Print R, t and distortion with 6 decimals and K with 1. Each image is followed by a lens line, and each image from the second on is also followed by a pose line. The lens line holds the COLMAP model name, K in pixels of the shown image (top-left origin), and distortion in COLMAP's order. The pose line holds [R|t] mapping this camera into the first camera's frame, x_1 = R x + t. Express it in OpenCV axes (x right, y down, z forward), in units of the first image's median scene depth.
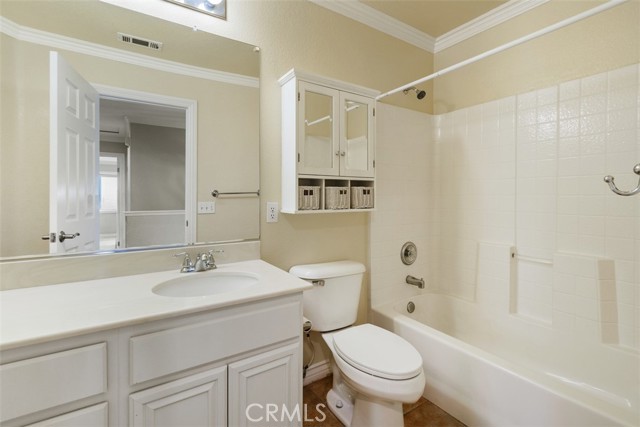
lens RADIAL K [[294.0, 0, 329.8], [0, 294.0, 200.0], [0, 0, 1]] dist [0.003056, -0.001809]
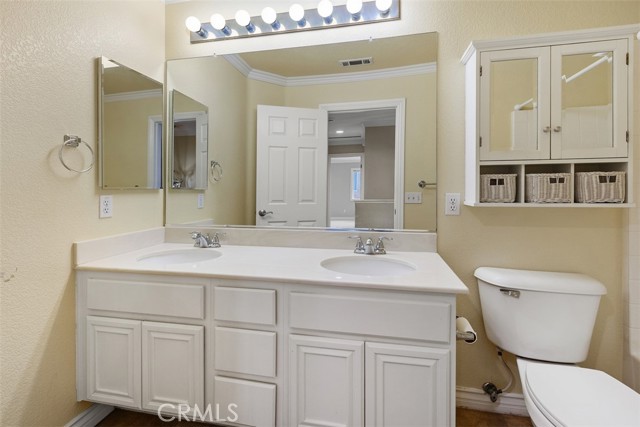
lens RADIAL K [[294.0, 0, 335.8], [0, 294.0, 189.1], [0, 0, 1]] dist [0.003056, -0.001809]
pose [[0.706790, -0.001491, -0.707422, 0.193069], [-0.000230, 0.999997, -0.002338, -0.002606], [0.707423, 0.001815, 0.706788, 0.082073]]
